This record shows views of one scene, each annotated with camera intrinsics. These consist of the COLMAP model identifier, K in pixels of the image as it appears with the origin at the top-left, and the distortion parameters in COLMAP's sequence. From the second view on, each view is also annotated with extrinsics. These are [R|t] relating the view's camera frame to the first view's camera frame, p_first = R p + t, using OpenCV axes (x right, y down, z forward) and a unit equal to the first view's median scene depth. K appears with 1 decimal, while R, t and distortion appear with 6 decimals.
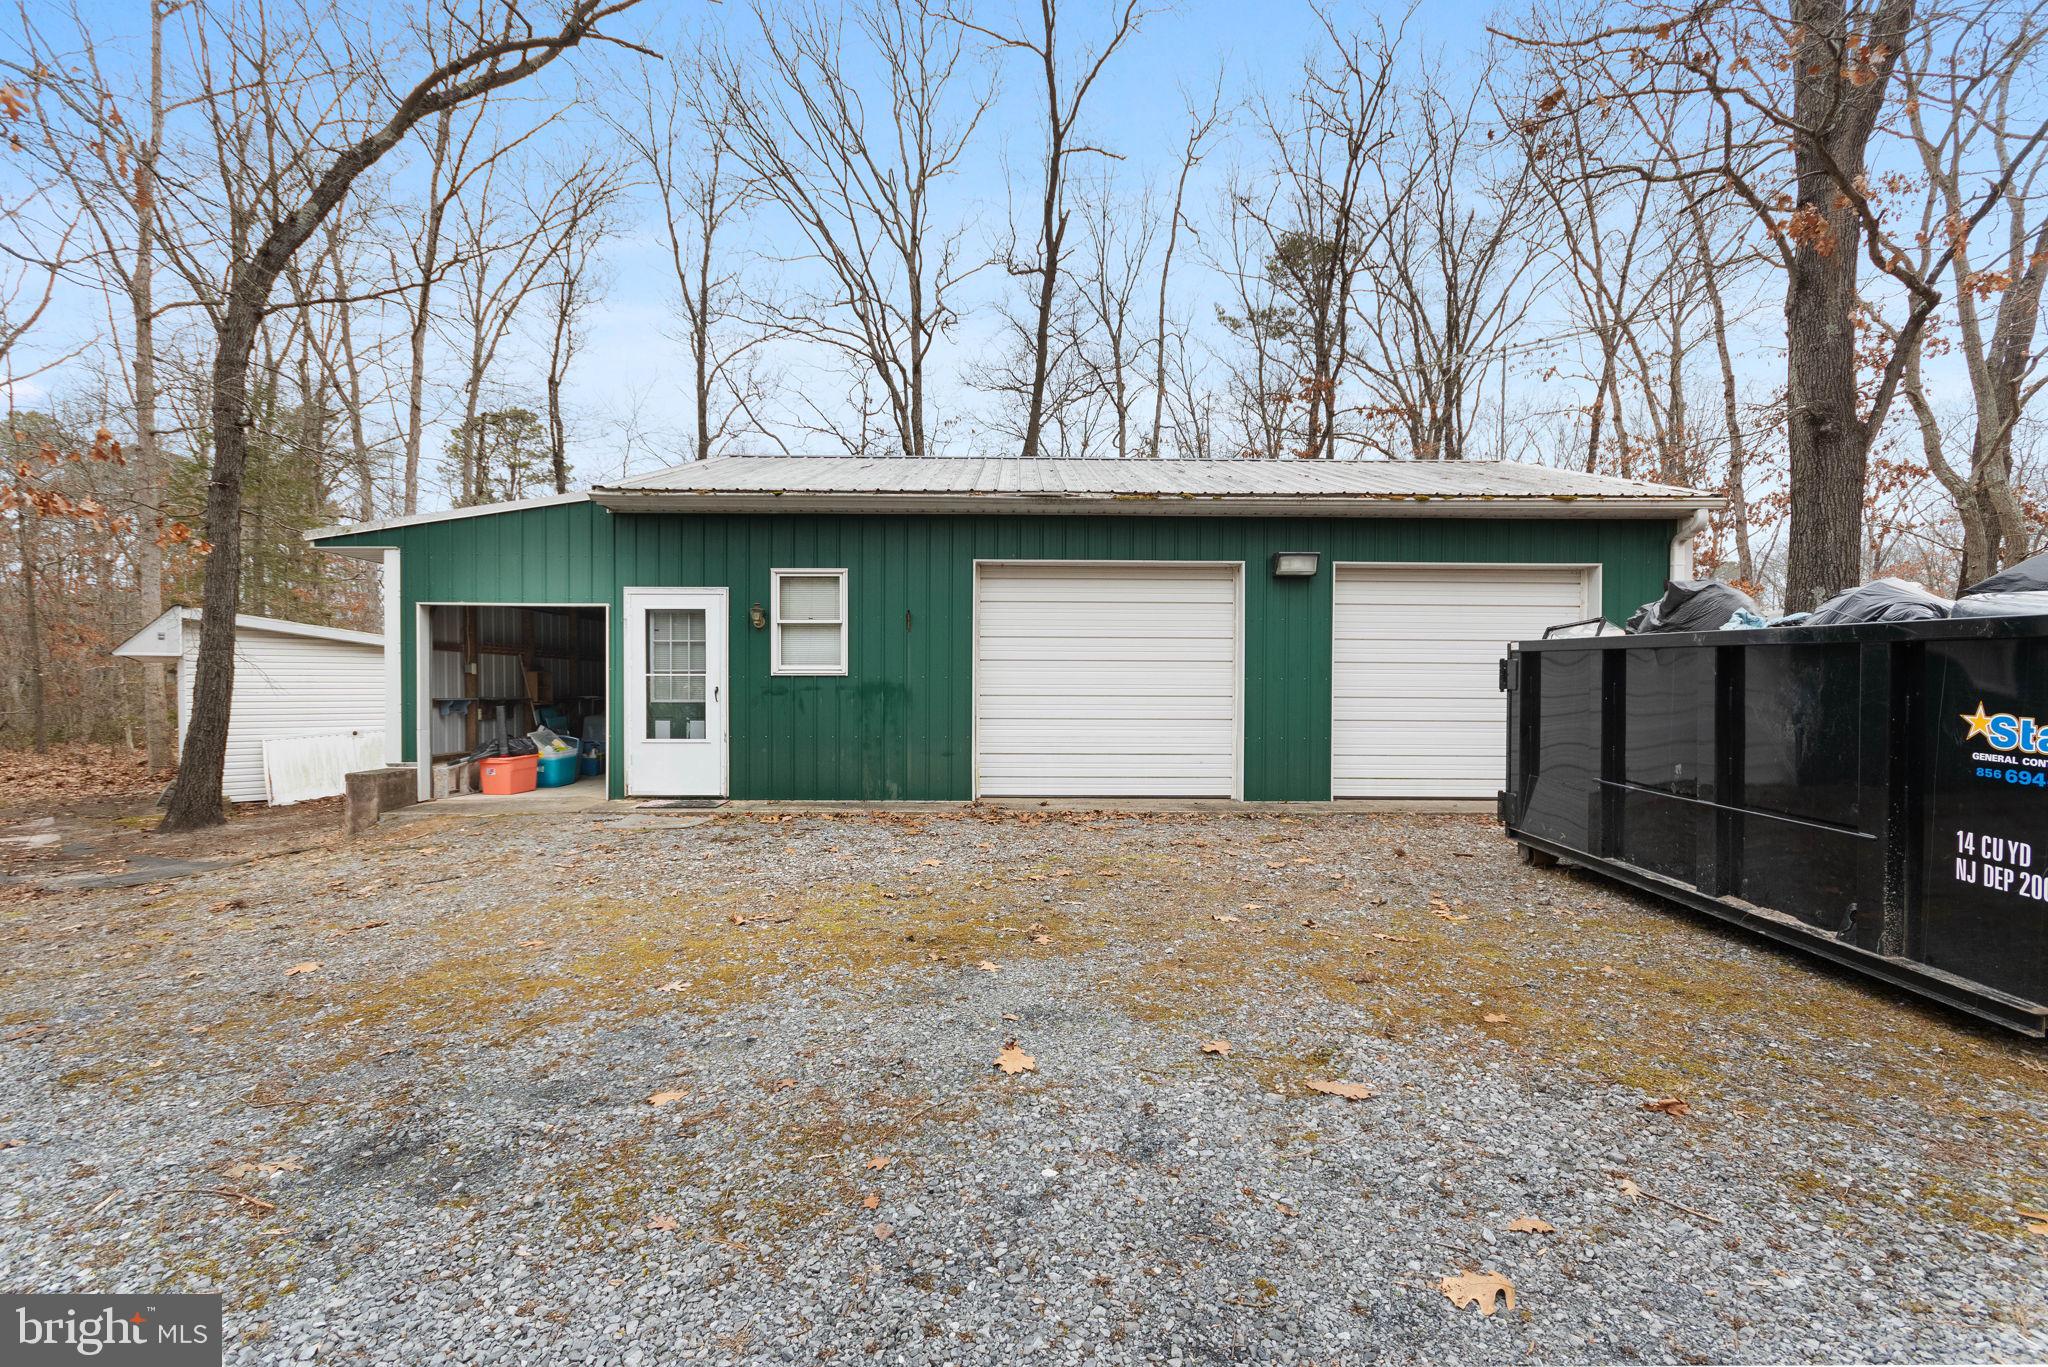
lens RADIAL K [[916.4, 0, 1027.1], [0, 916.4, 689.2], [0, 0, 1]] dist [0.001917, 0.000531]
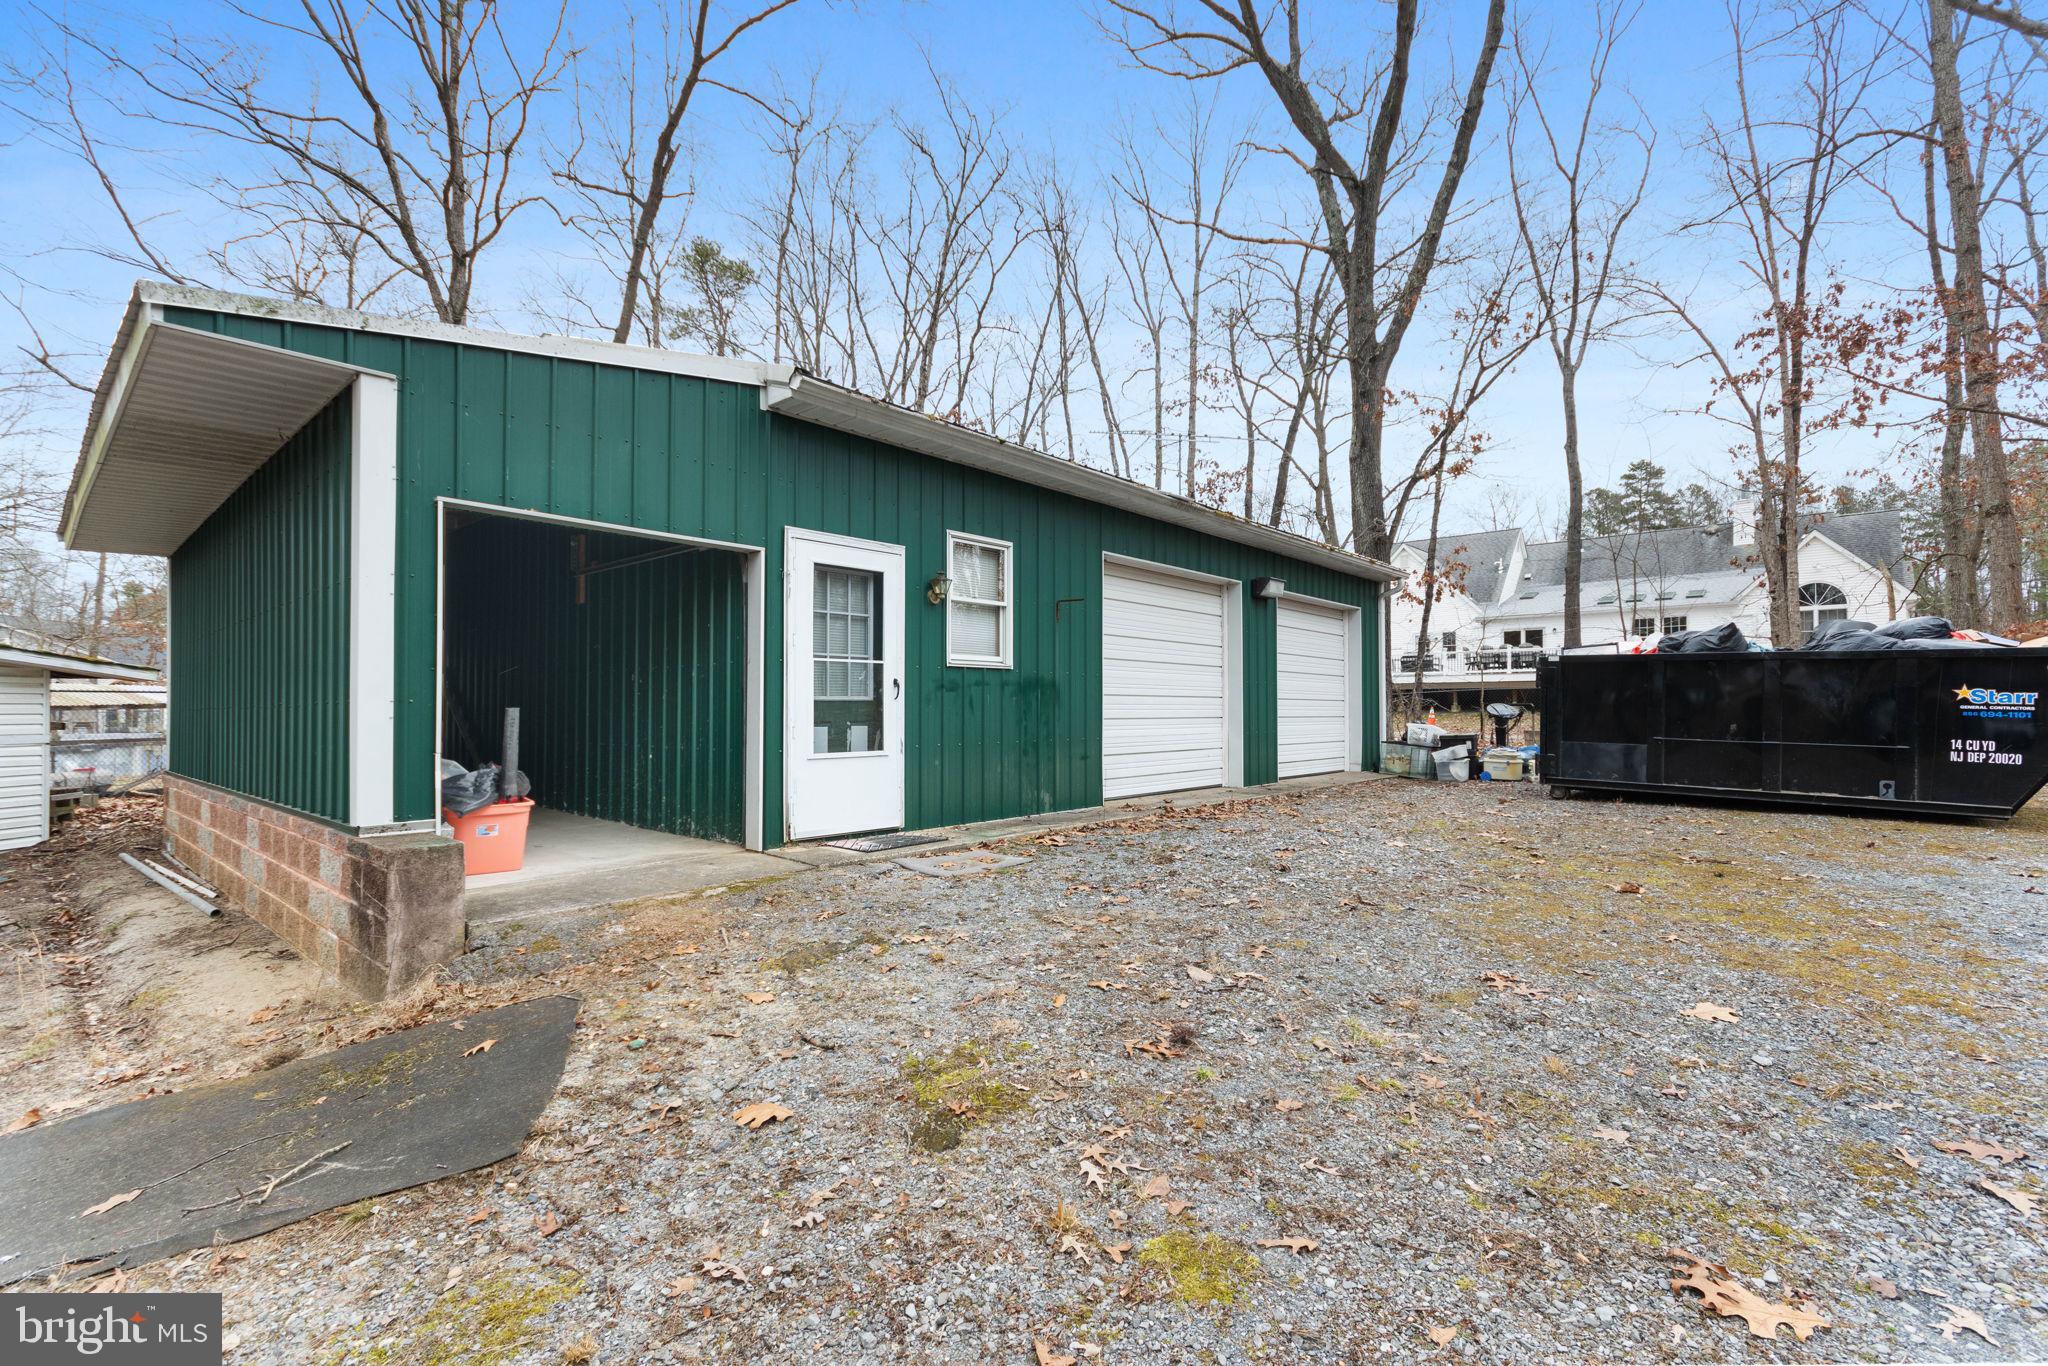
lens RADIAL K [[916.4, 0, 1026.0], [0, 916.4, 688.6], [0, 0, 1]] dist [0.001917, 0.000531]
pose [[0.664908, 0.014405, 0.746786, -0.816390], [0.006722, 0.999658, -0.025268, 0.024256], [-0.746895, 0.021821, 0.664584, 0.431458]]
